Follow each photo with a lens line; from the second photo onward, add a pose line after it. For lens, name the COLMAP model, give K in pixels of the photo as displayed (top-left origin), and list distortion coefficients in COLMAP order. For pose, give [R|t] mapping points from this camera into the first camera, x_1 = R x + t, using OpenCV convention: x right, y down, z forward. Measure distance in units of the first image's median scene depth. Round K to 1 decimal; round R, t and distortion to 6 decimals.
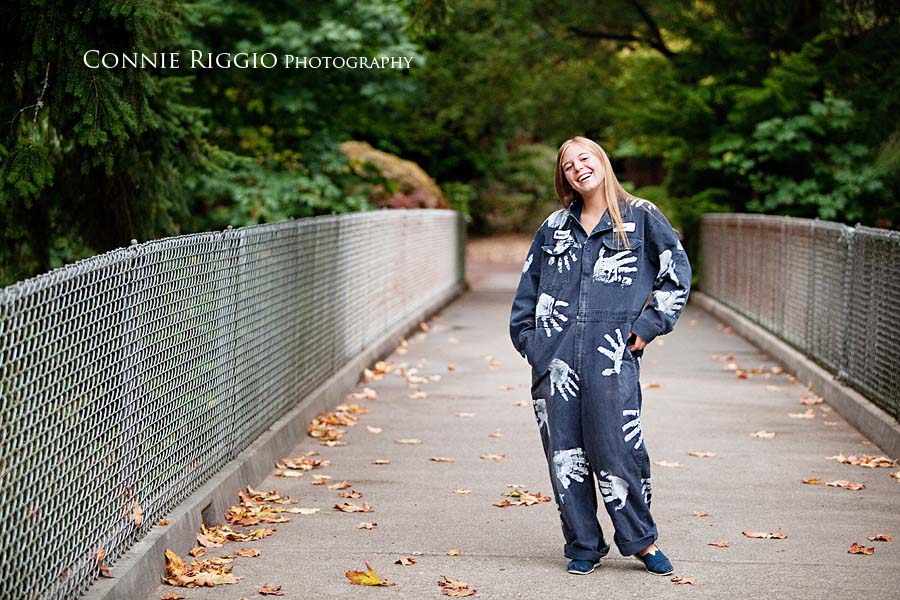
lens RADIAL K [[2276.5, 0, 454.4], [0, 2276.5, 302.0], [0, 0, 1]] dist [0.073597, 0.000000]
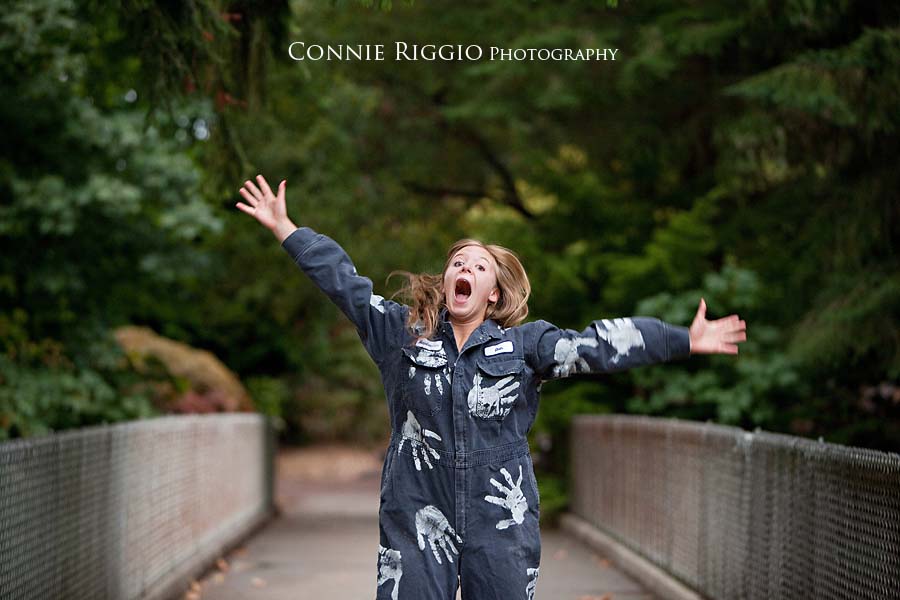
lens RADIAL K [[3210.2, 0, 444.4], [0, 3210.2, 295.1], [0, 0, 1]] dist [0.150685, 0.000000]
pose [[0.998826, -0.010705, 0.047243, 0.011674], [0.013960, 0.997512, -0.069098, -0.003945], [-0.046385, 0.069676, 0.996491, -0.114264]]
